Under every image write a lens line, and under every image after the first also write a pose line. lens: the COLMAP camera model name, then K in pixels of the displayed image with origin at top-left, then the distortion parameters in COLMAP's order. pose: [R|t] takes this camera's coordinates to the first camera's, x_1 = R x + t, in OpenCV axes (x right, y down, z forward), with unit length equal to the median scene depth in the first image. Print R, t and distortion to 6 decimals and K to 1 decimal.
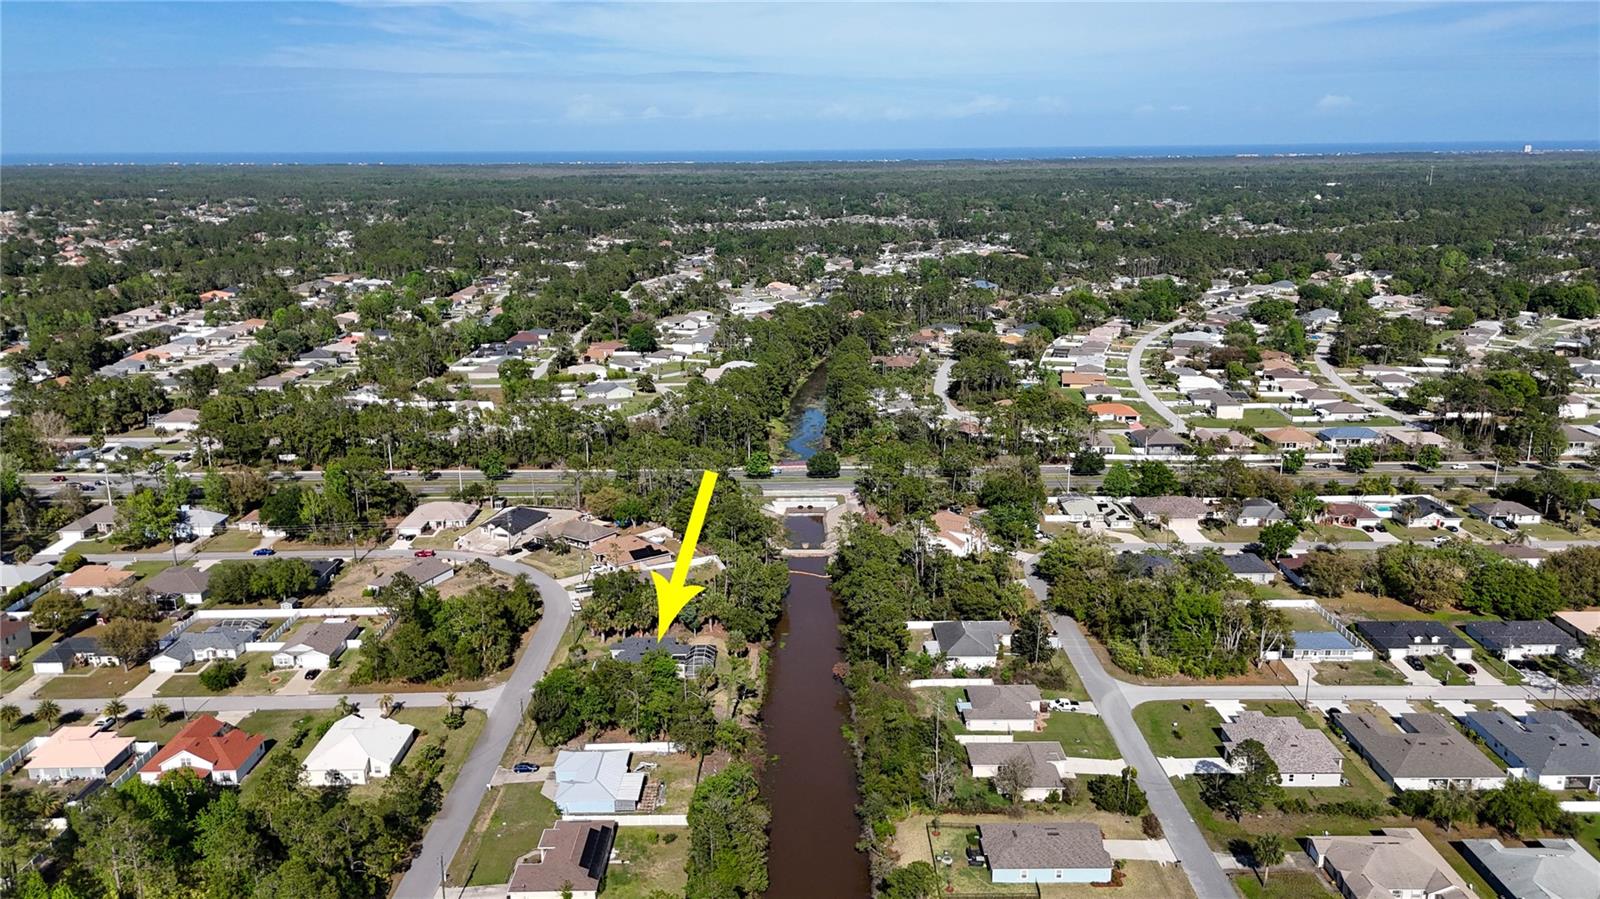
lens RADIAL K [[1175.3, 0, 800.0], [0, 1175.3, 449.5], [0, 0, 1]] dist [0.080007, -0.087445]
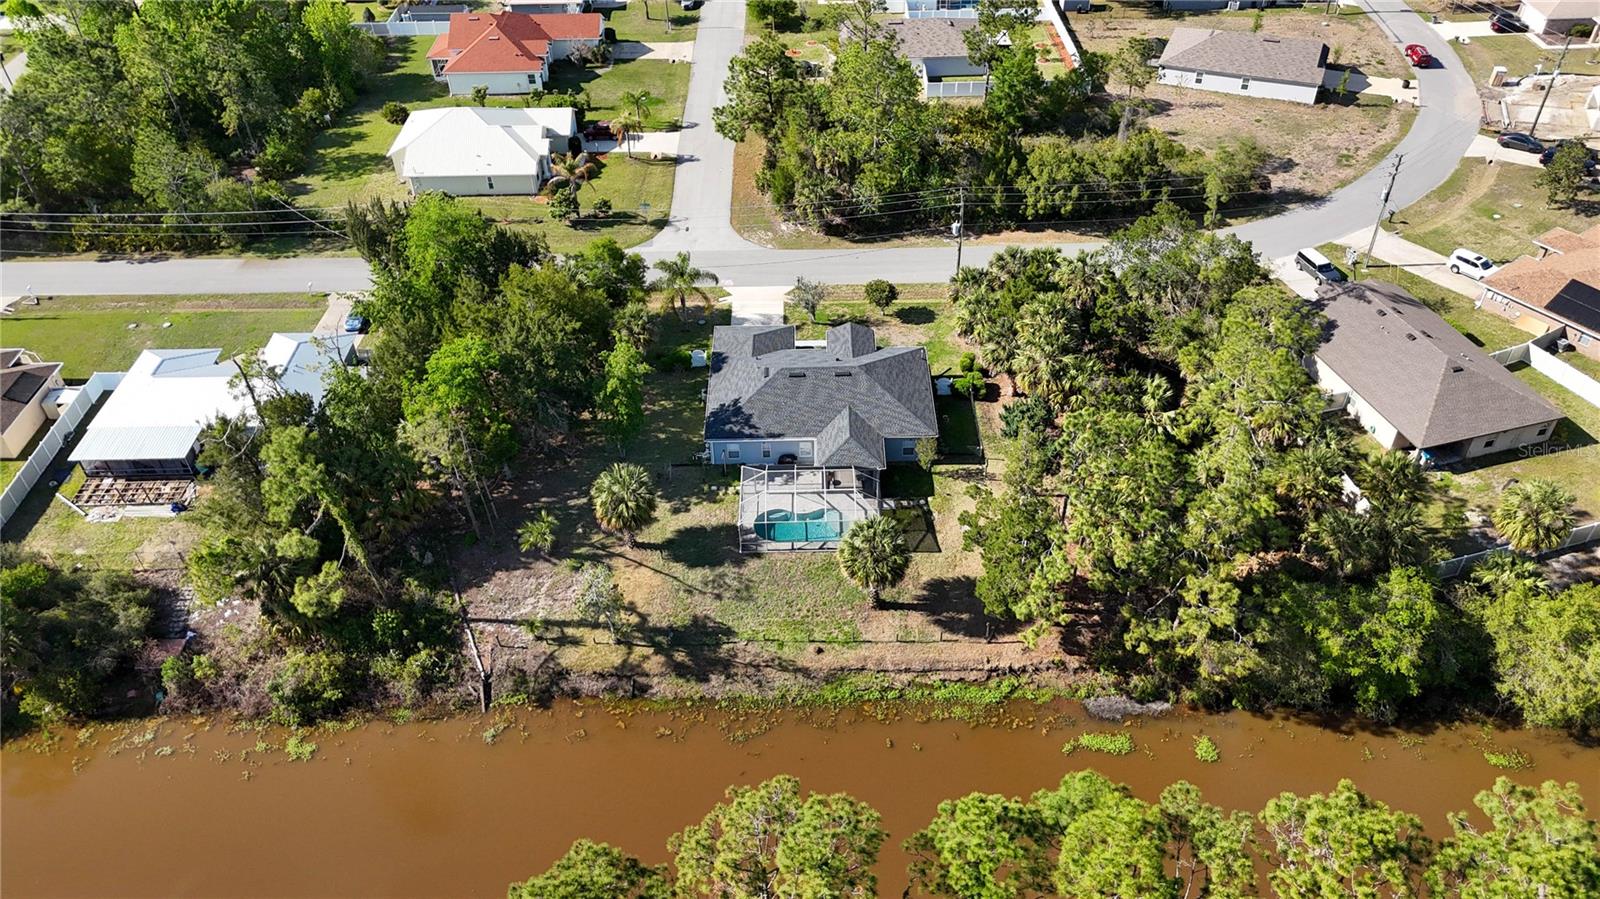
lens RADIAL K [[1175.3, 0, 800.0], [0, 1175.3, 449.5], [0, 0, 1]] dist [0.080007, -0.087445]
pose [[-0.000808, 0.654268, -0.756262, 0.158173], [-0.227336, 0.736341, 0.637276, -0.047613], [0.973816, 0.172441, 0.148143, 0.930634]]
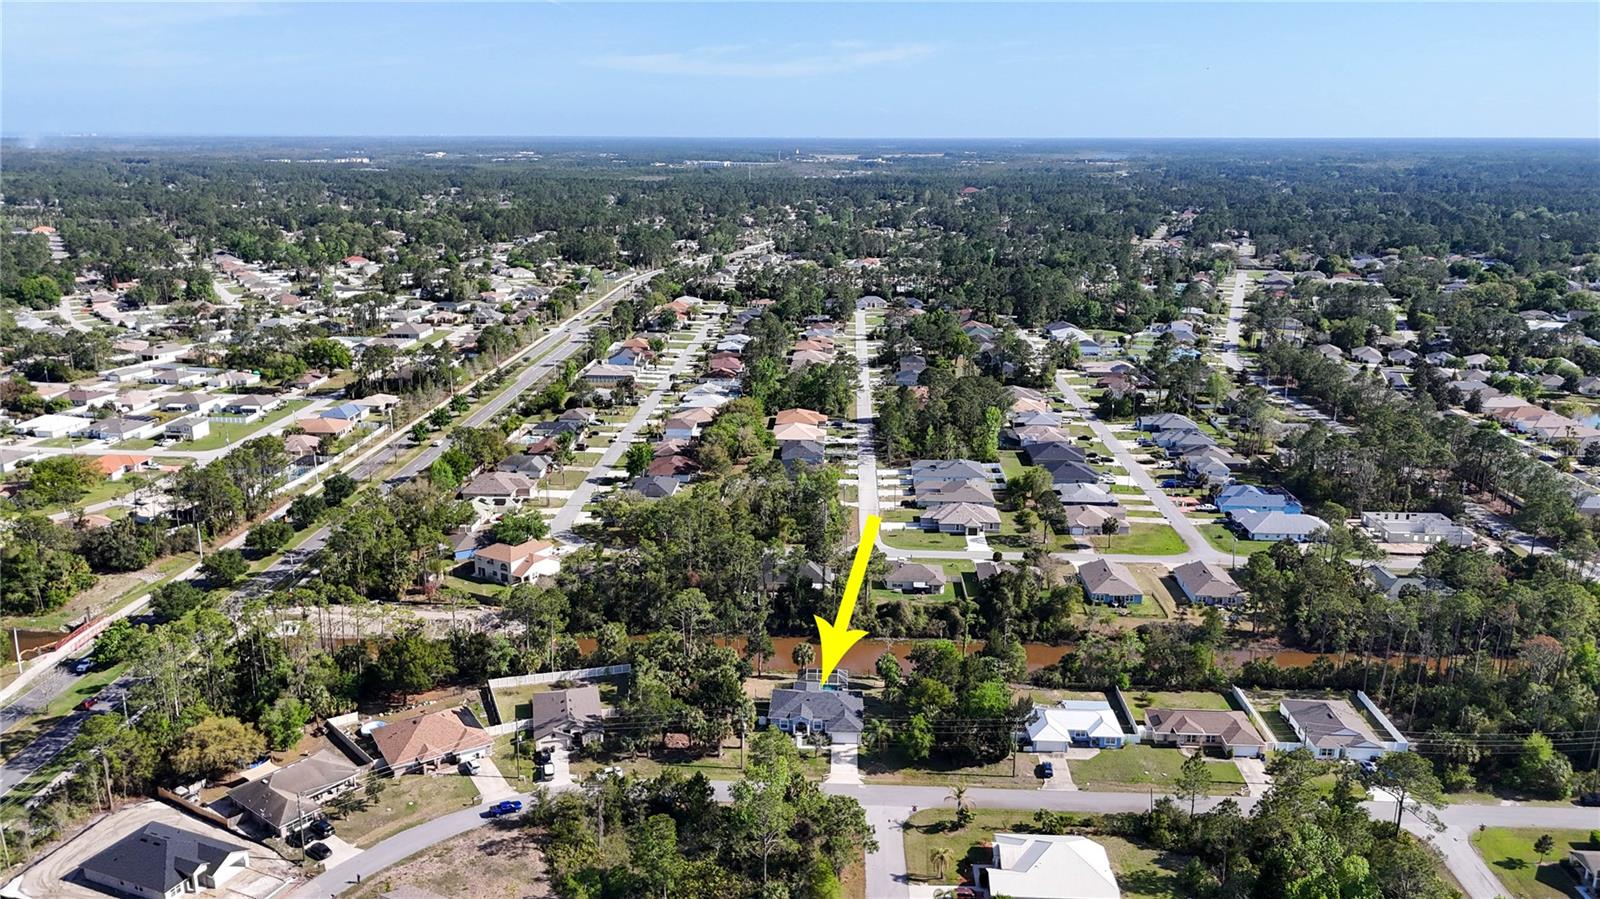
lens RADIAL K [[1175.3, 0, 800.0], [0, 1175.3, 449.5], [0, 0, 1]] dist [0.080007, -0.087445]
pose [[0.046783, -0.251591, 0.966702, -0.940030], [0.245810, 0.940902, 0.232980, -0.219027], [-0.968188, 0.226726, 0.105862, 0.861078]]
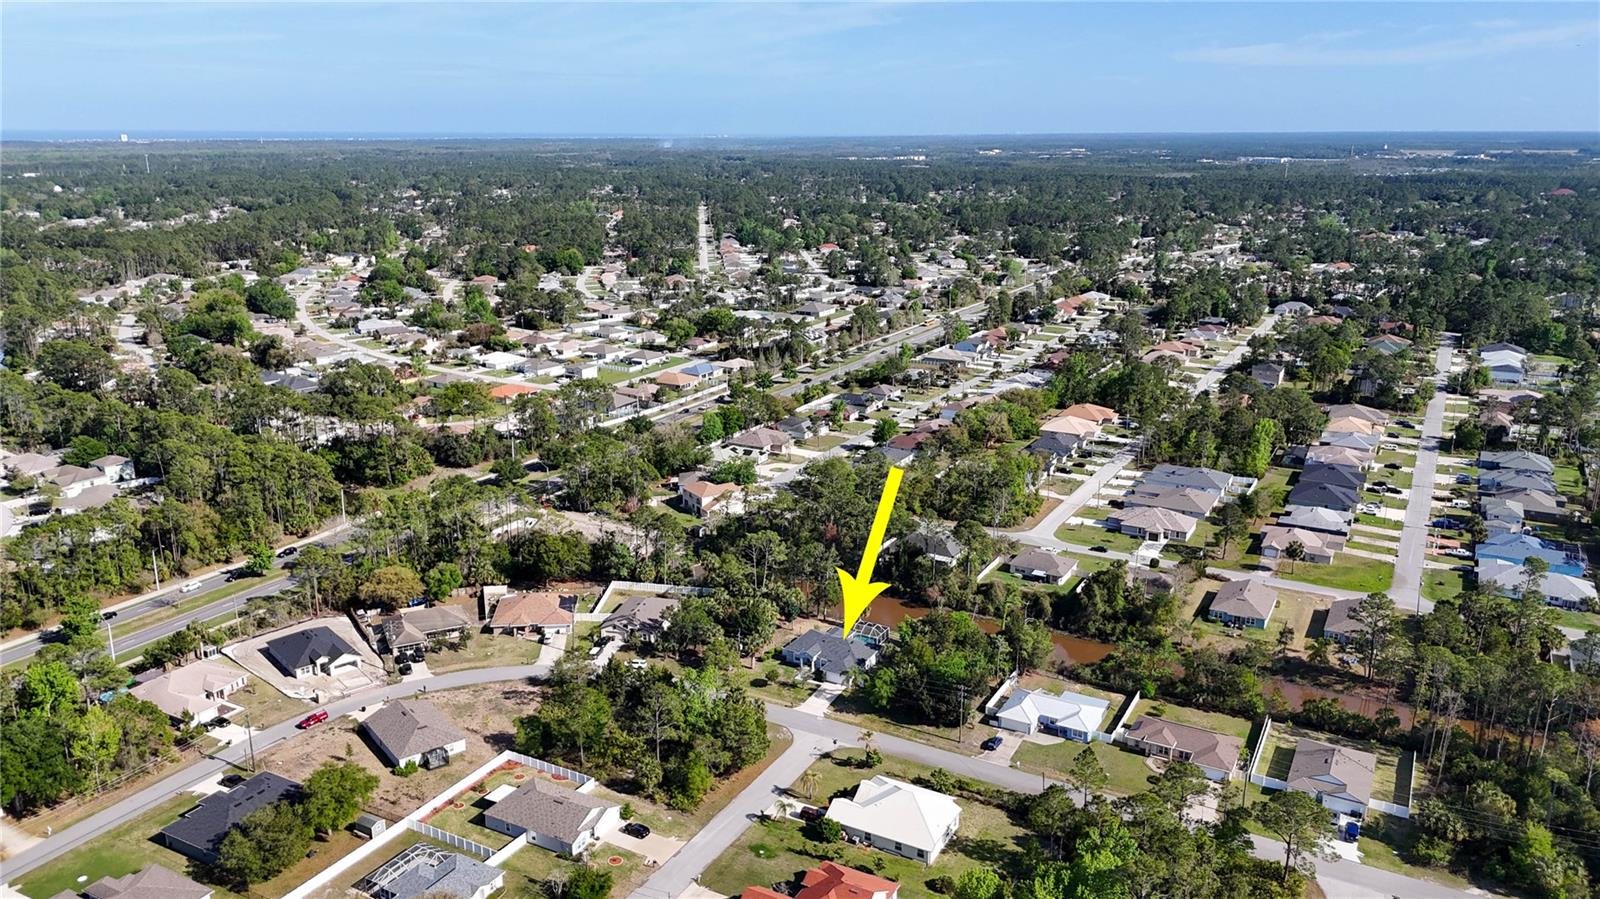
lens RADIAL K [[1175.3, 0, 800.0], [0, 1175.3, 449.5], [0, 0, 1]] dist [0.080007, -0.087445]
pose [[0.487990, -0.221489, 0.844280, -0.928655], [0.214233, 0.968074, 0.130139, -0.119744], [-0.846150, 0.117365, 0.519861, 0.485450]]
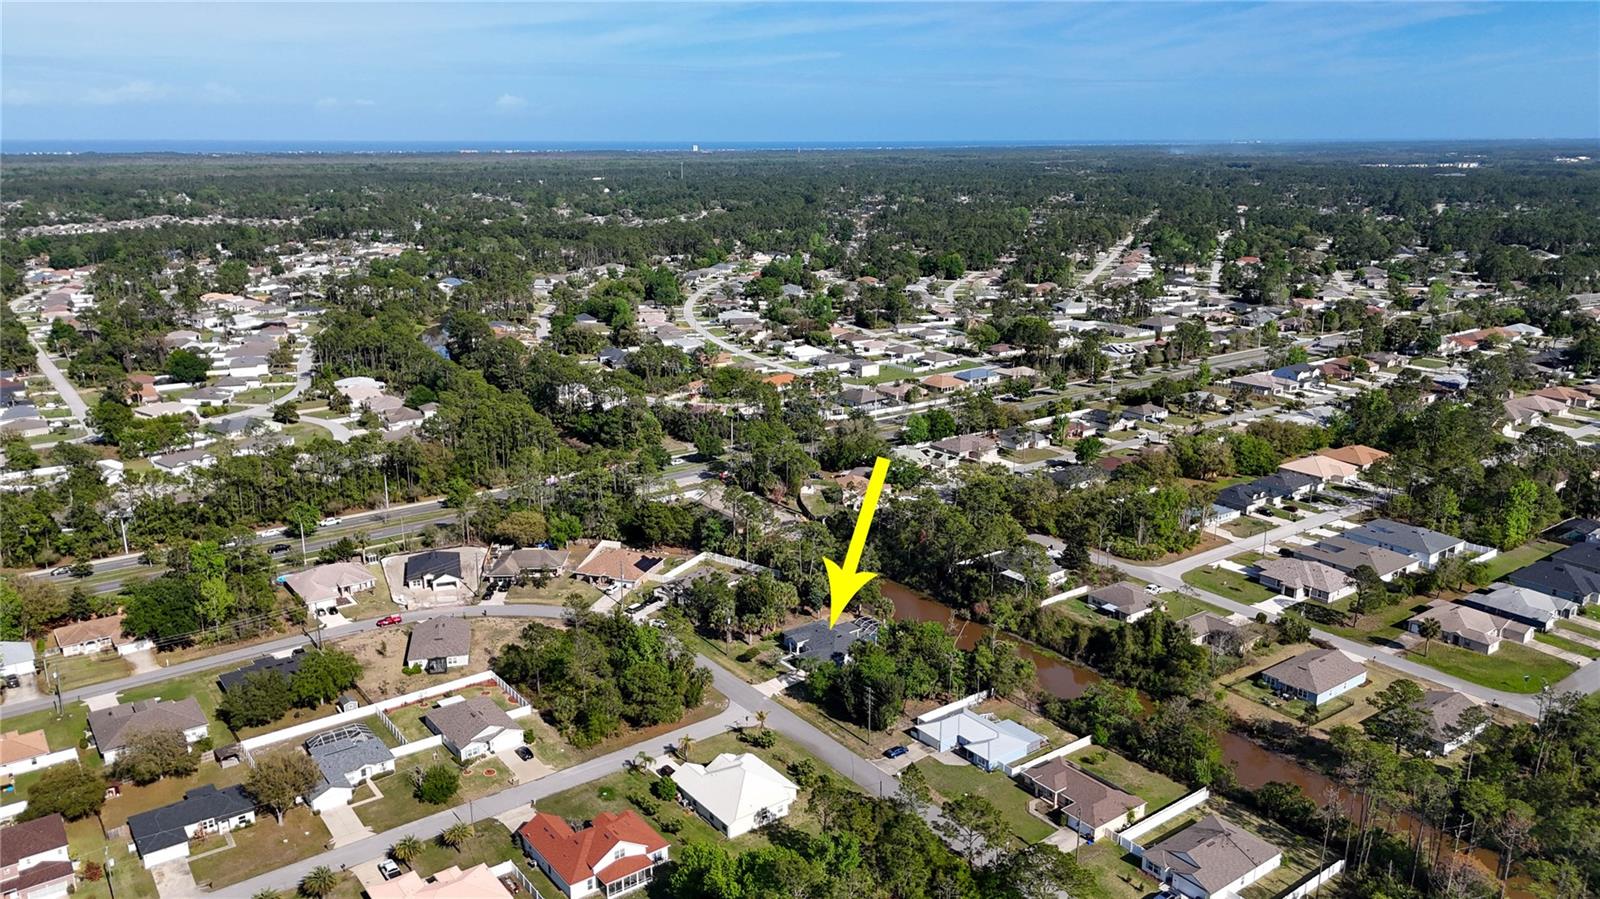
lens RADIAL K [[1175.3, 0, 800.0], [0, 1175.3, 449.5], [0, 0, 1]] dist [0.080007, -0.087445]
pose [[0.803924, -0.146430, 0.576423, -0.702141], [0.144428, 0.988270, 0.049623, -0.040940], [-0.576928, 0.043358, 0.815643, 0.176455]]
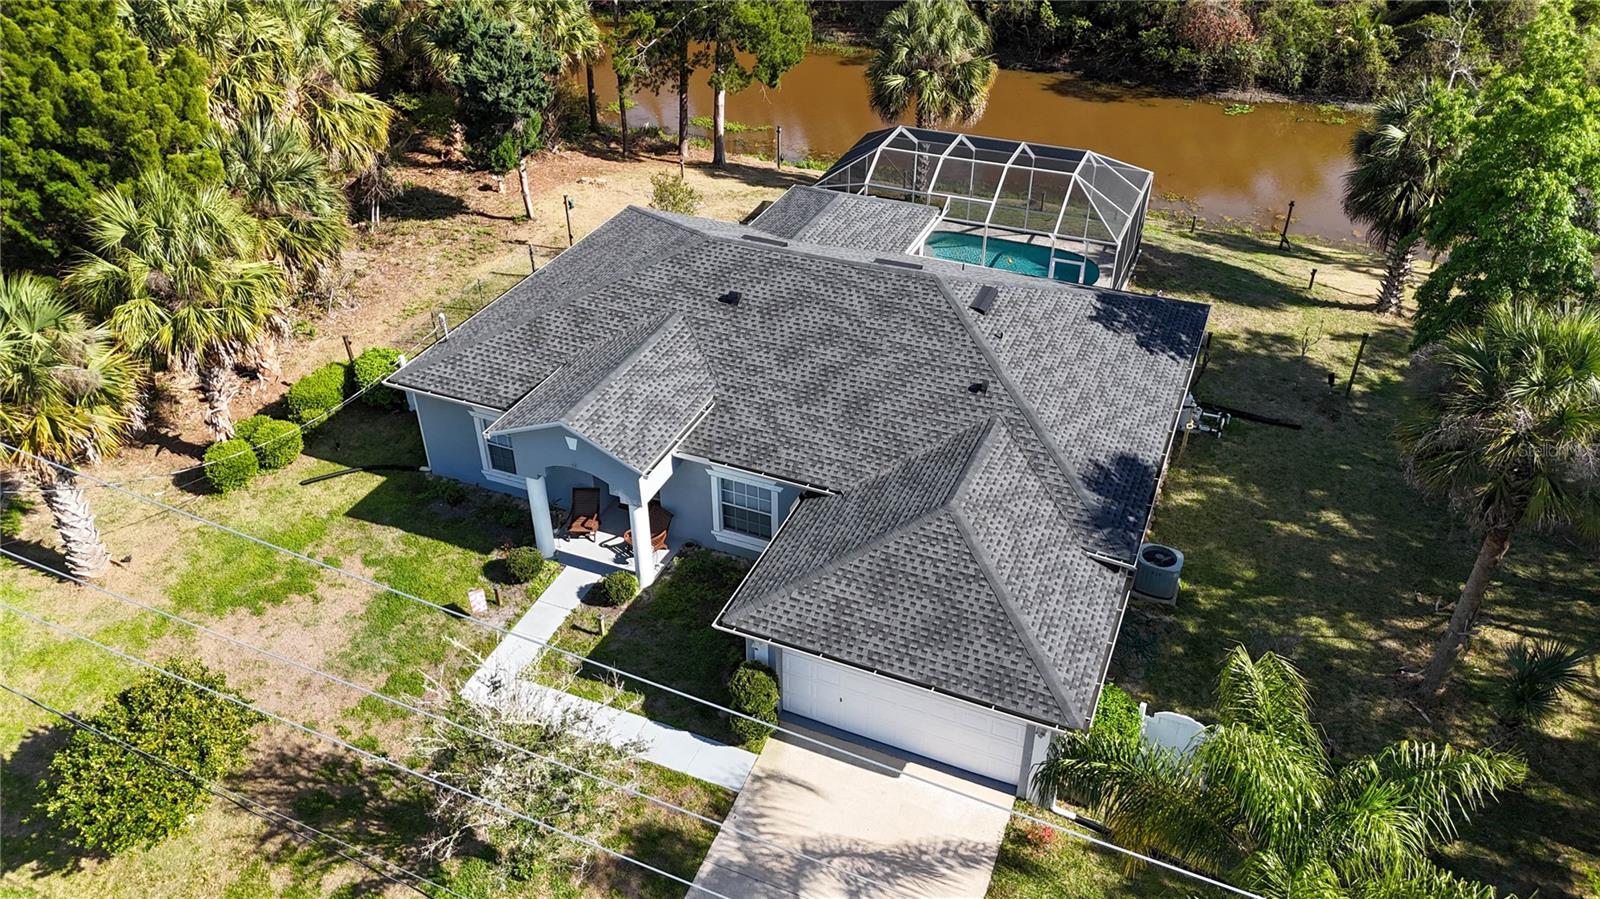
lens RADIAL K [[1175.3, 0, 800.0], [0, 1175.3, 449.5], [0, 0, 1]] dist [0.080007, -0.087445]
pose [[0.392695, -0.513131, 0.763209, -0.225830], [0.227167, 0.858279, 0.460165, 0.125645], [-0.891171, -0.007328, 0.453609, 0.935036]]
